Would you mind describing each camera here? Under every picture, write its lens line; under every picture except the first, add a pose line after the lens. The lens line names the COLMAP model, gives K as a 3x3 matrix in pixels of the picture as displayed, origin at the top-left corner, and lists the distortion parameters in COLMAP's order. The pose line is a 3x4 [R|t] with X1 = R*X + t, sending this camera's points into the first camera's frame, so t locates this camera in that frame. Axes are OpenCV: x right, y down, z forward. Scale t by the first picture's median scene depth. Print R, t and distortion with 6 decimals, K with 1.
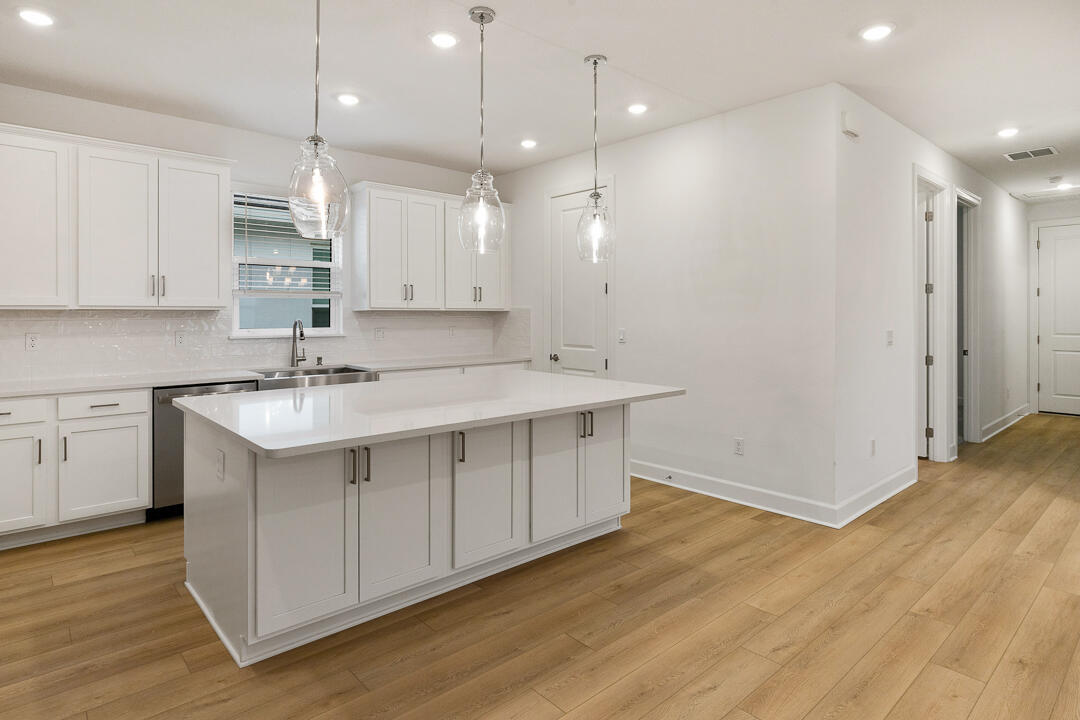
lens RADIAL K [[591.9, 0, 537.1], [0, 591.9, 307.3], [0, 0, 1]] dist [0.003297, -0.001924]
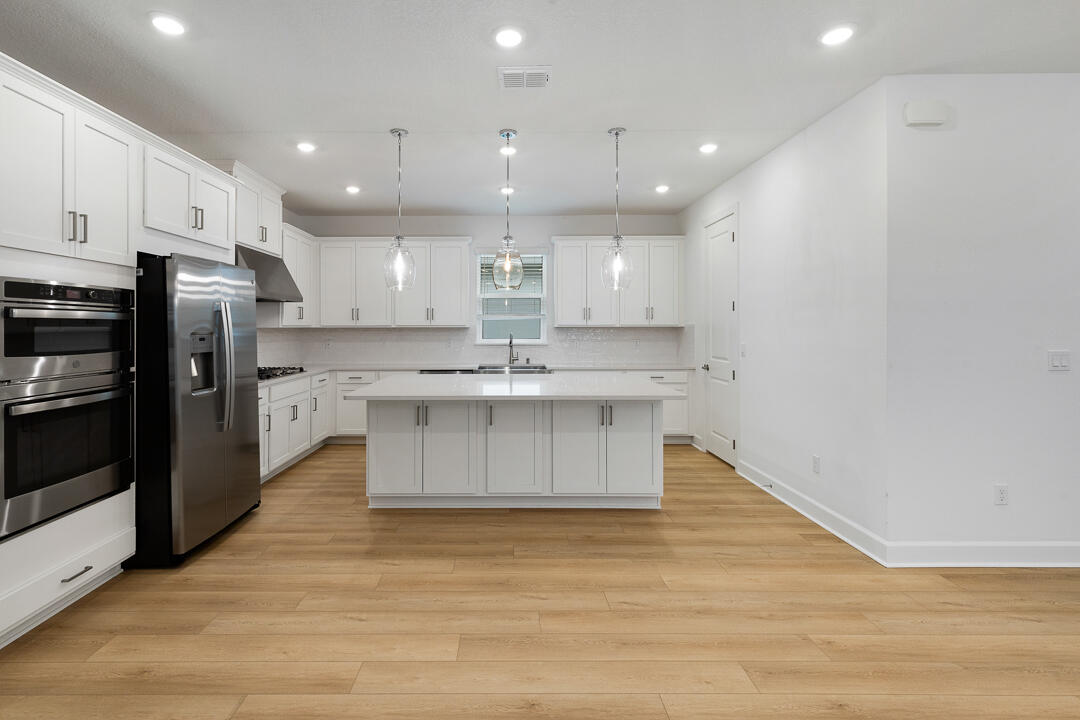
lens RADIAL K [[497.1, 0, 505.0], [0, 497.1, 324.9], [0, 0, 1]] dist [0.006855, -0.001147]
pose [[0.741792, -0.005767, -0.670605, 0.638618], [0.009163, 0.999957, 0.001537, -0.004303], [0.670567, -0.007284, 0.741813, 0.045044]]
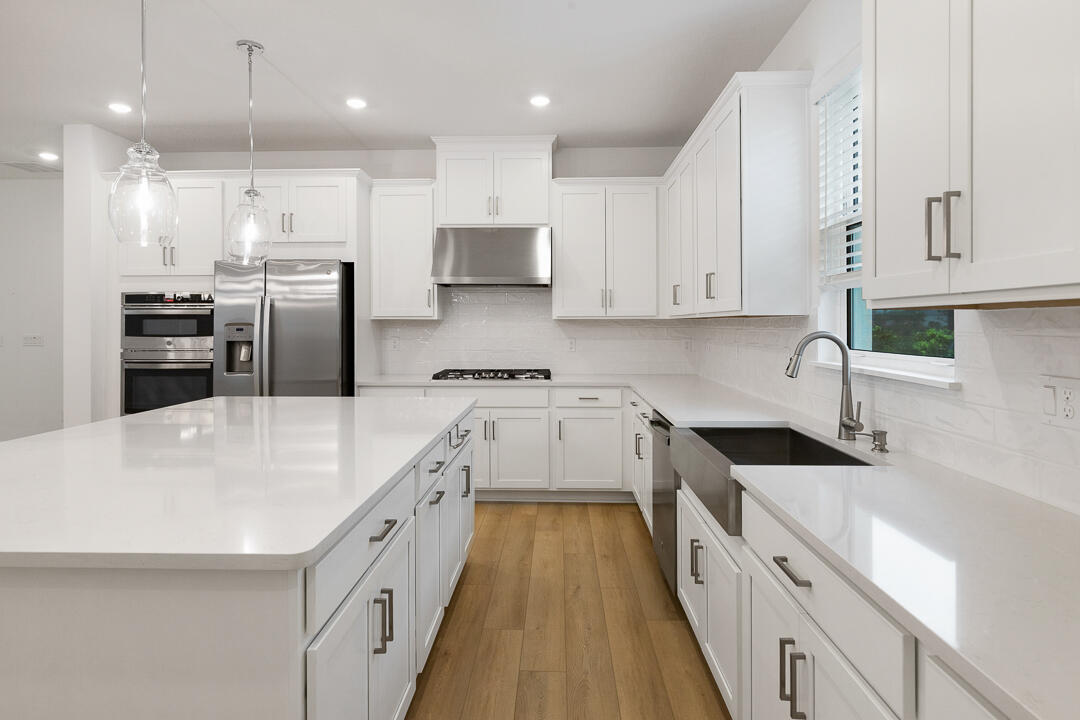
lens RADIAL K [[591.9, 0, 533.2], [0, 591.9, 332.9], [0, 0, 1]] dist [0.003297, -0.001924]
pose [[-0.694479, 0.009243, -0.719453, 0.111084], [0.007914, 0.999955, 0.005208, 0.022493], [0.719469, -0.002077, -0.694521, 1.637293]]
